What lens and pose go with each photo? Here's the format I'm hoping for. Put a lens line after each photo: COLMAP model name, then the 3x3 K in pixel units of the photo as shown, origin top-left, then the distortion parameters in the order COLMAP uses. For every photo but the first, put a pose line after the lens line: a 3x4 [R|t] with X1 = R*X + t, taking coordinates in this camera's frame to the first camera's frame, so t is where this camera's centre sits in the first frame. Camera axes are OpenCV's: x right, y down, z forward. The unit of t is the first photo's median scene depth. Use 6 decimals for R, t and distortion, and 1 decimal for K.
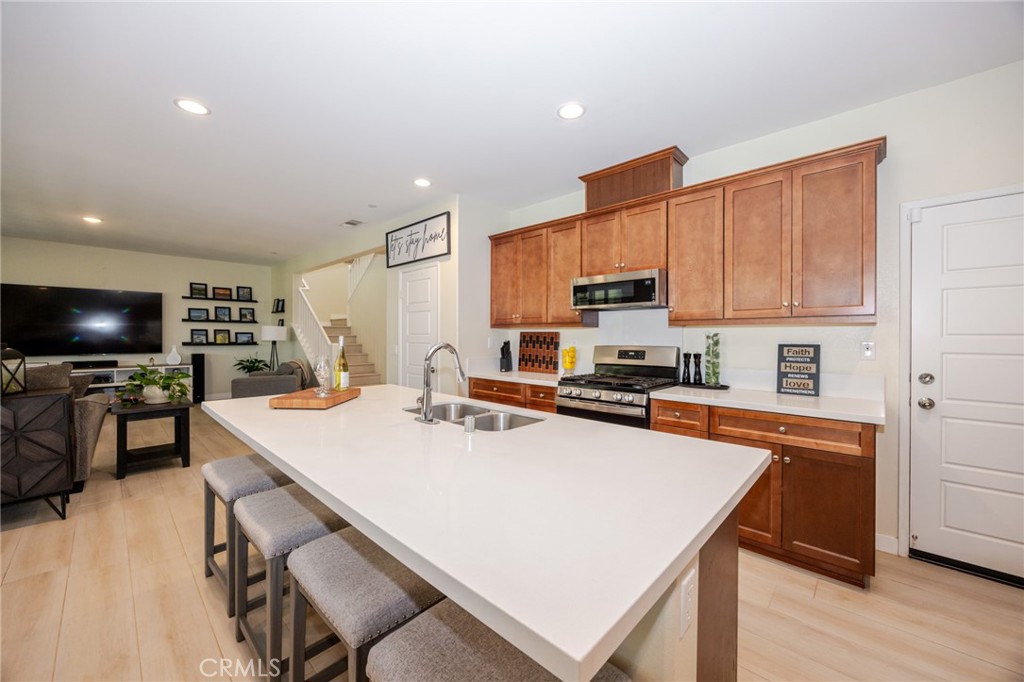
lens RADIAL K [[389.3, 0, 511.3], [0, 389.3, 337.8], [0, 0, 1]] dist [-0.003036, -0.000110]
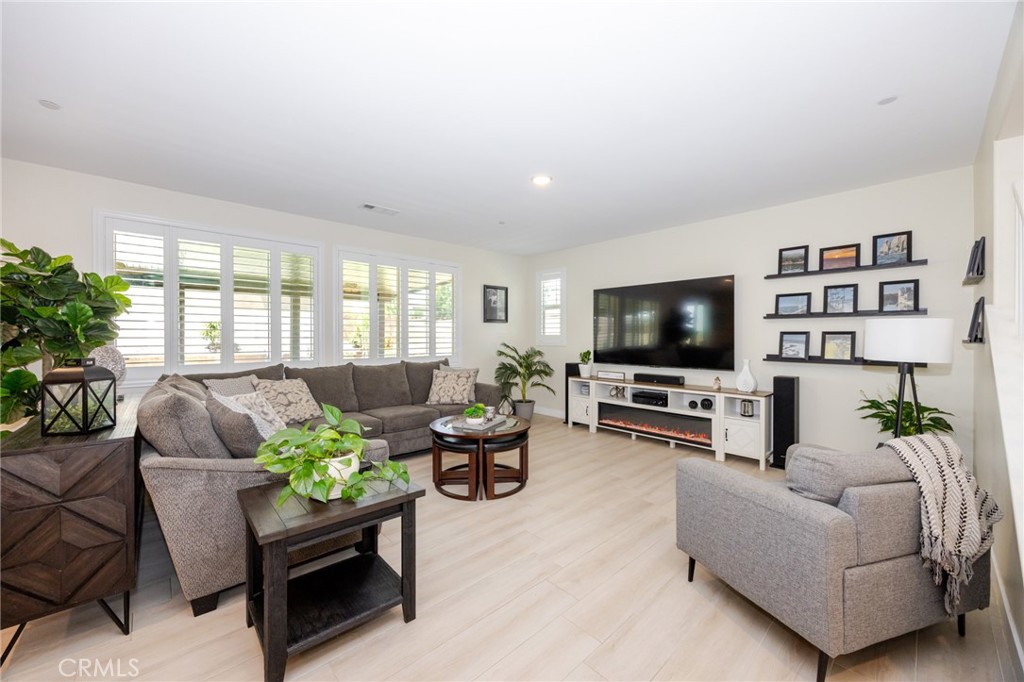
lens RADIAL K [[389.9, 0, 512.1], [0, 389.9, 337.4], [0, 0, 1]] dist [-0.000924, -0.000140]
pose [[-0.059304, -0.004608, -0.998229, -0.375301], [-0.009062, 0.999951, -0.004078, -0.012652], [0.998199, 0.008804, -0.059343, 1.014521]]
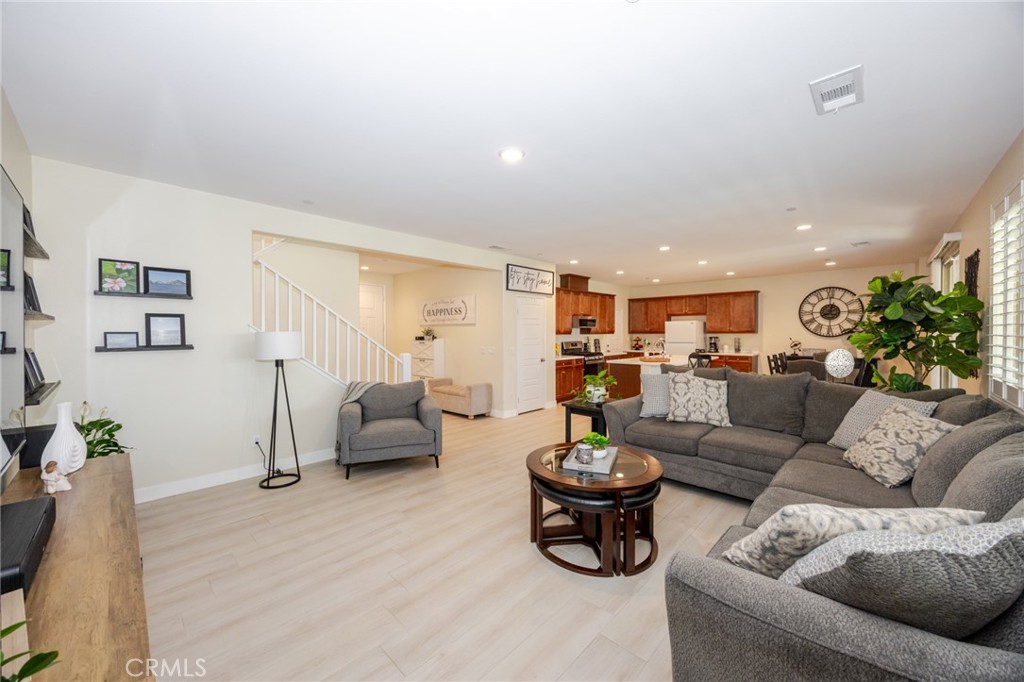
lens RADIAL K [[387.4, 0, 511.1], [0, 387.4, 336.9], [0, 0, 1]] dist [-0.001429, -0.000023]
pose [[-0.000083, -0.016093, 0.999871, -1.708373], [0.009984, 0.999821, 0.016093, -0.041736], [-0.999950, 0.009984, 0.000078, 1.026830]]
